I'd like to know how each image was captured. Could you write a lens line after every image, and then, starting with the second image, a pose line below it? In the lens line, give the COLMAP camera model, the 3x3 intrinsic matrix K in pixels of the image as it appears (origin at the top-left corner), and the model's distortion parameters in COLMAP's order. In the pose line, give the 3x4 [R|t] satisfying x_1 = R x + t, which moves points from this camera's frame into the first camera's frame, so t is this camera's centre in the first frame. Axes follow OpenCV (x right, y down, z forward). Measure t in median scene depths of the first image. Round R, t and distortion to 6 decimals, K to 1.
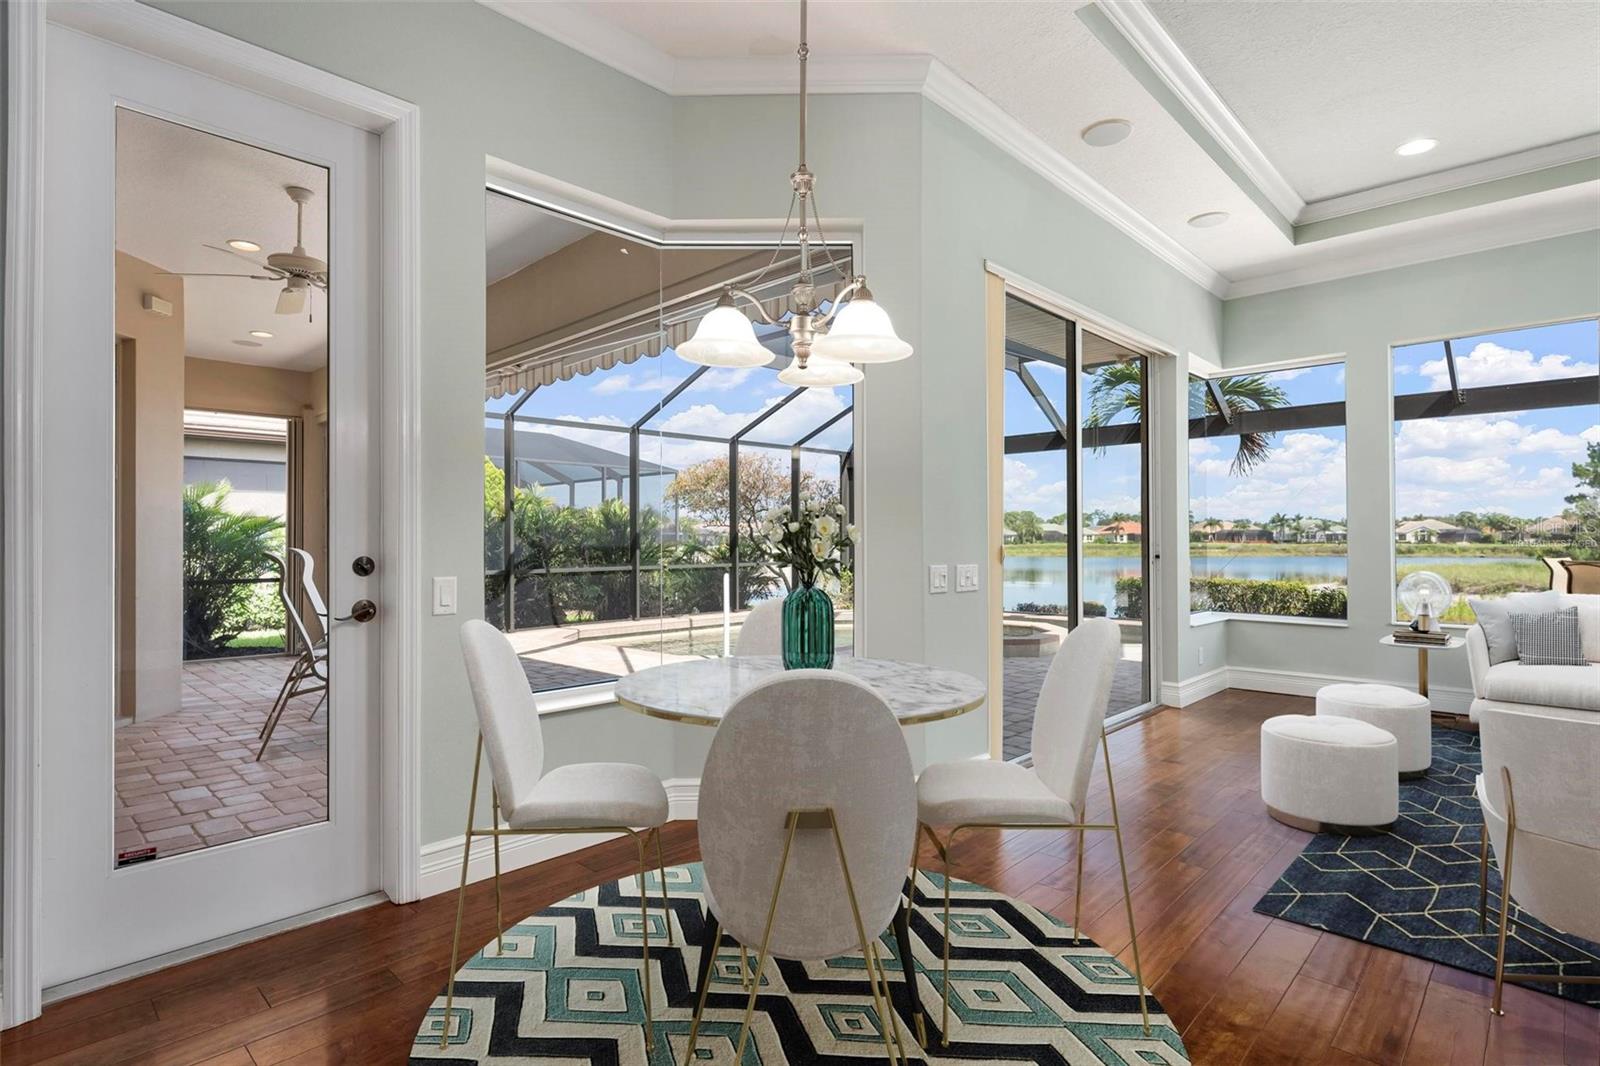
lens RADIAL K [[805.9, 0, 804.0], [0, 805.9, 534.2], [0, 0, 1]] dist [-0.004419, 0.001209]
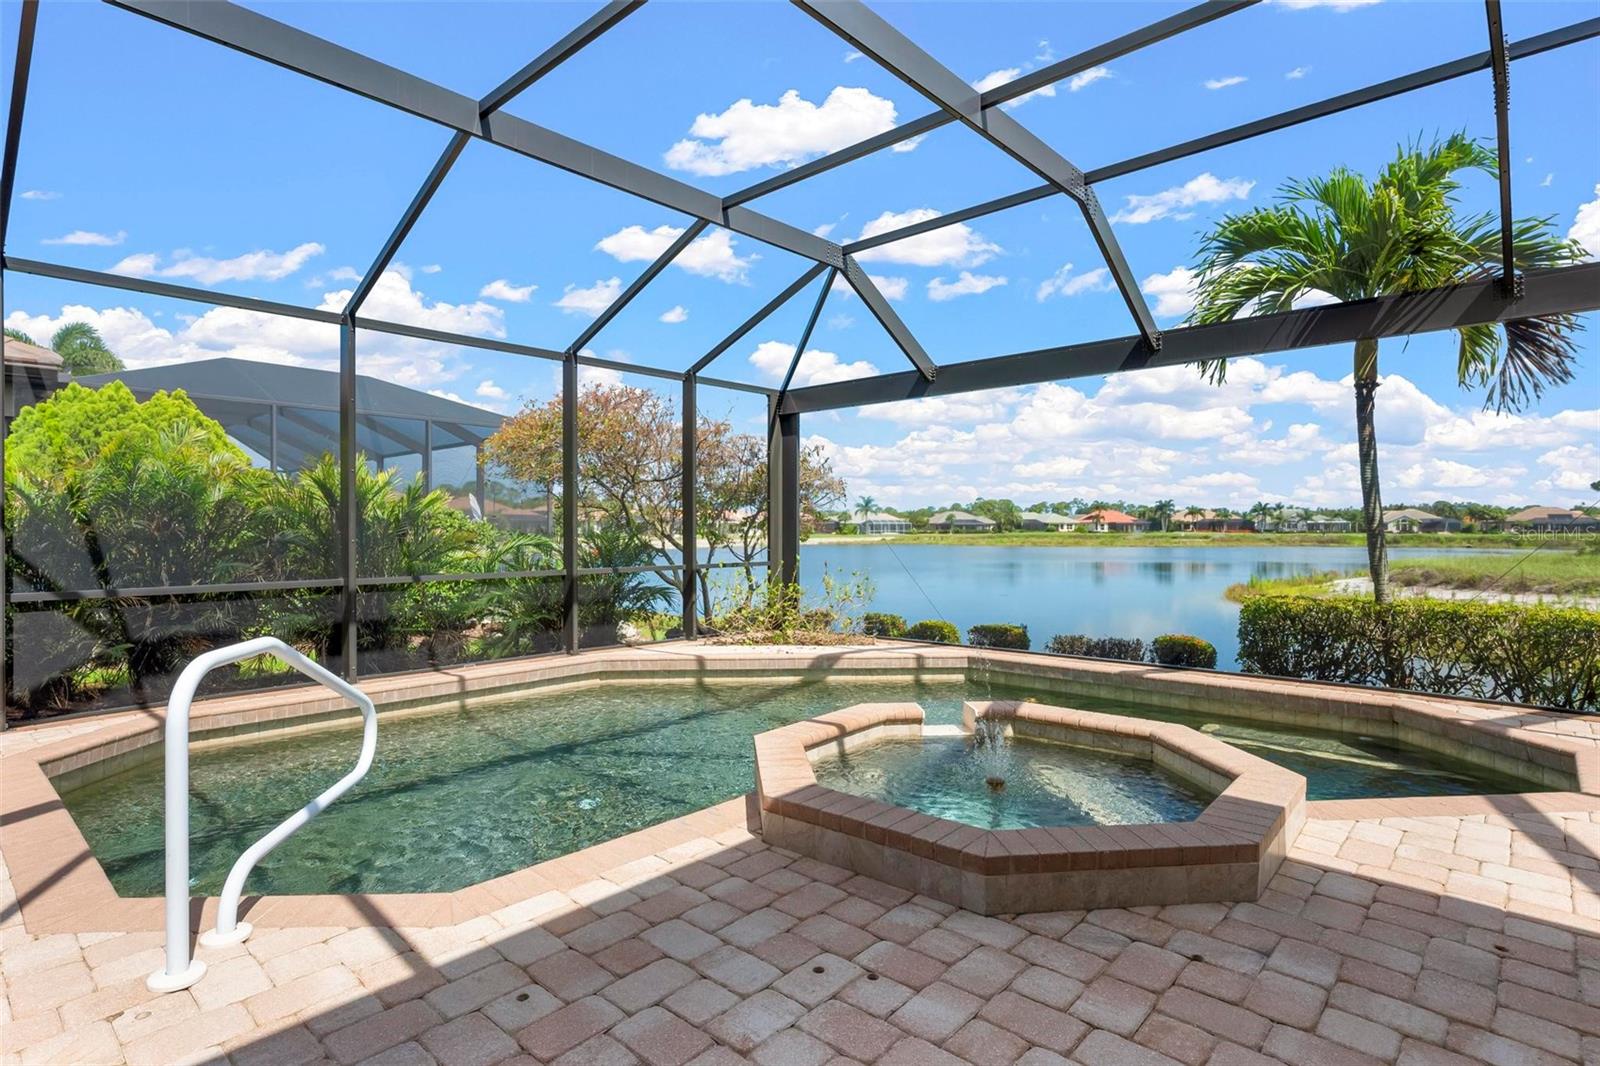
lens RADIAL K [[816.8, 0, 805.4], [0, 816.8, 529.4], [0, 0, 1]] dist [-0.000283, 0.000324]
pose [[0.999502, 0.001900, 0.031489, 0.057669], [-0.002160, 0.999964, 0.008240, 0.002120], [-0.031472, -0.008304, 0.999470, 0.378389]]
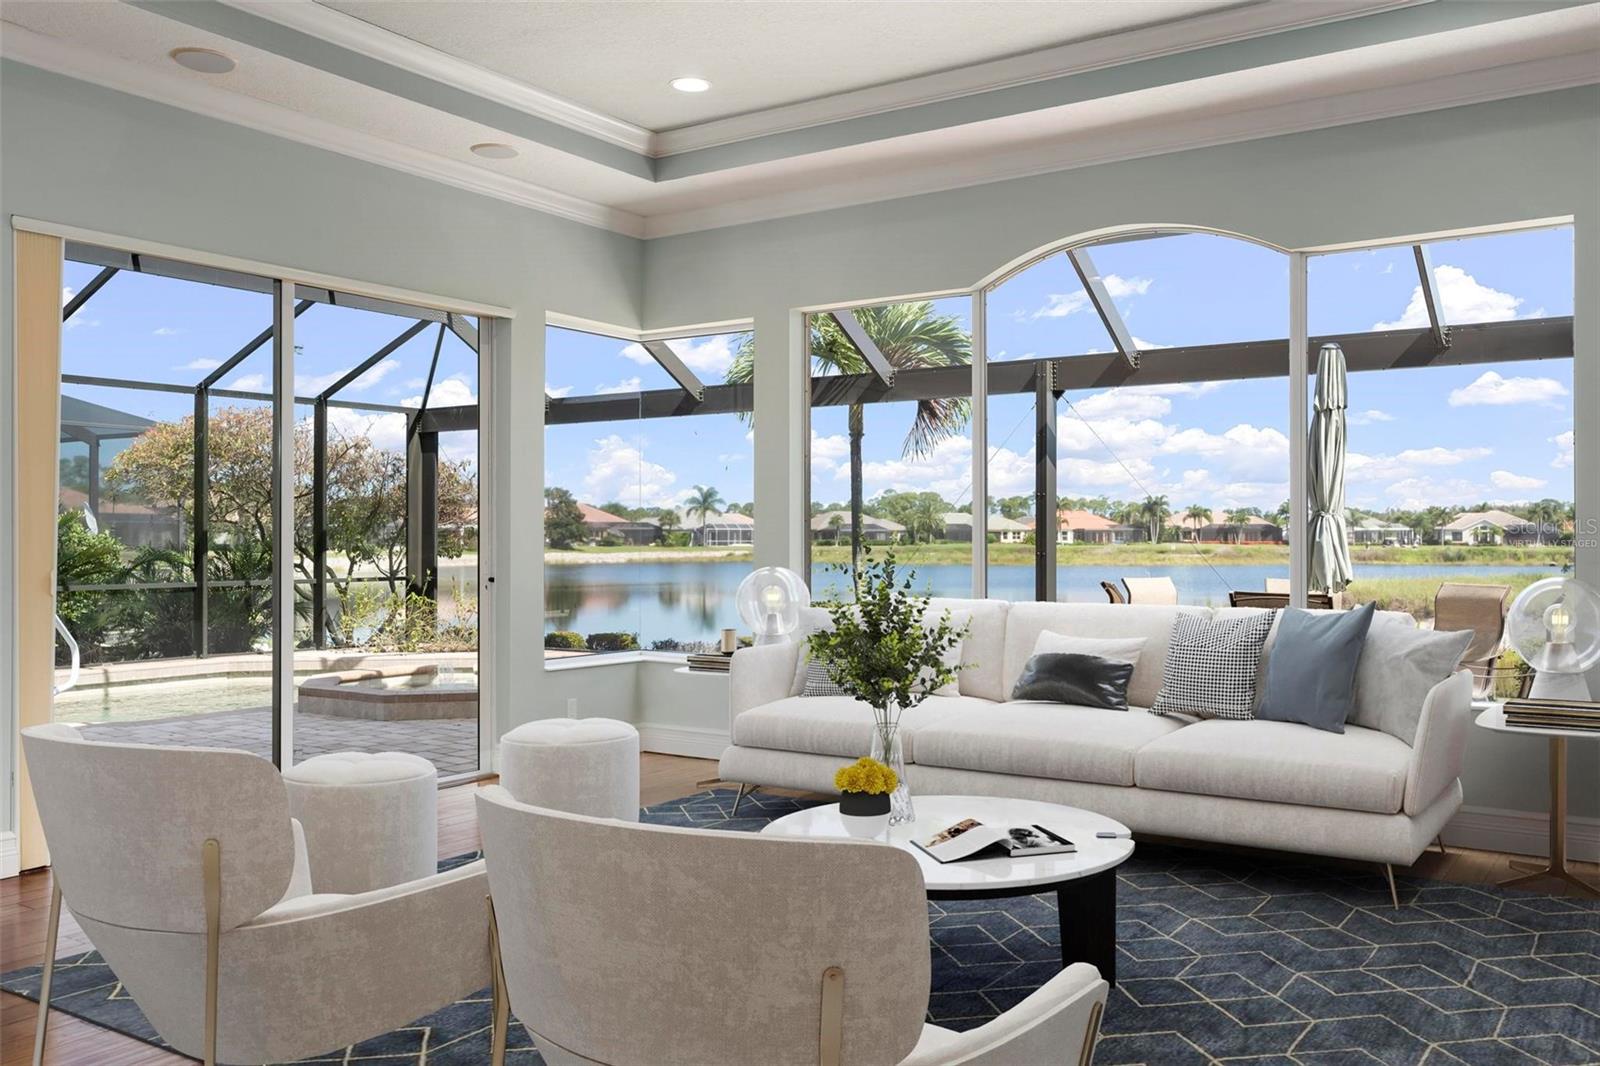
lens RADIAL K [[1323.1, 0, 804.3], [0, 1323.1, 530.3], [0, 0, 1]] dist [-0.008050, -0.000775]
pose [[0.985437, 0.004777, 0.169973, 0.190063], [-0.005129, 0.999986, 0.001628, -0.008395], [-0.169963, -0.002476, 0.985447, -0.103828]]
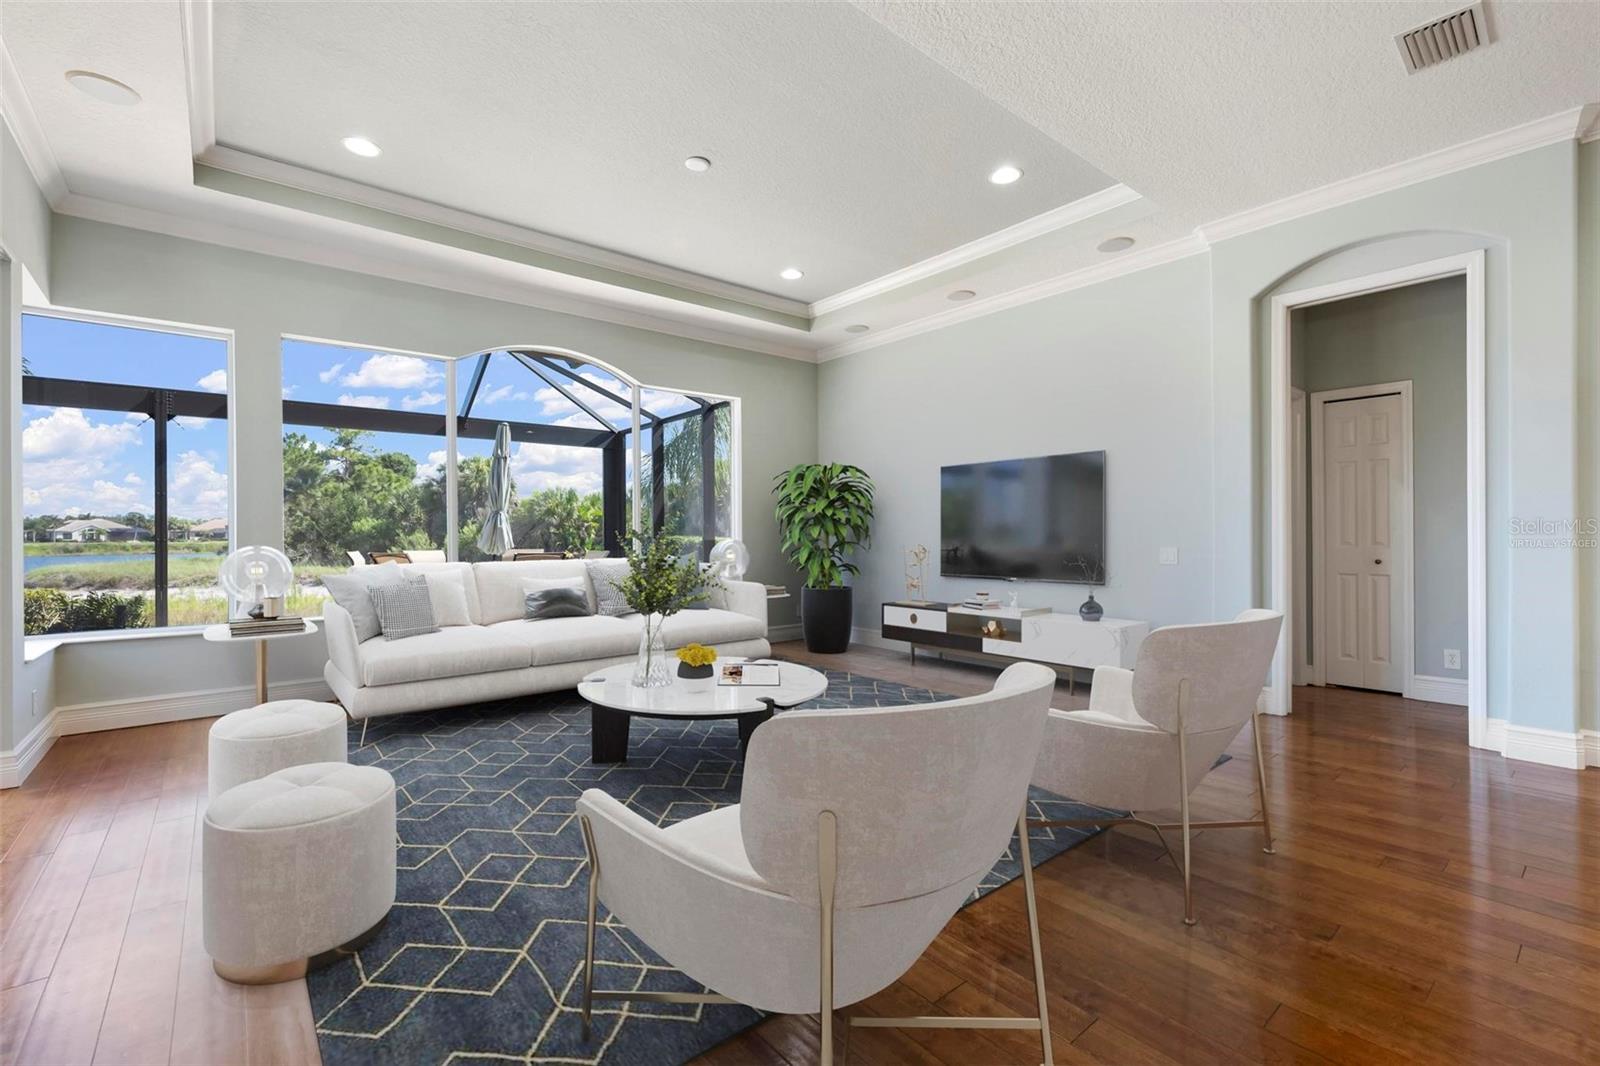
lens RADIAL K [[698.8, 0, 800.0], [0, 698.8, 533.0], [0, 0, 1]] dist [0.002659, 0.000368]
pose [[0.114452, 0.001924, 0.993427, -0.011261], [-0.001817, 0.999997, -0.001727, -0.000987], [-0.993427, -0.001608, 0.114455, 0.107033]]
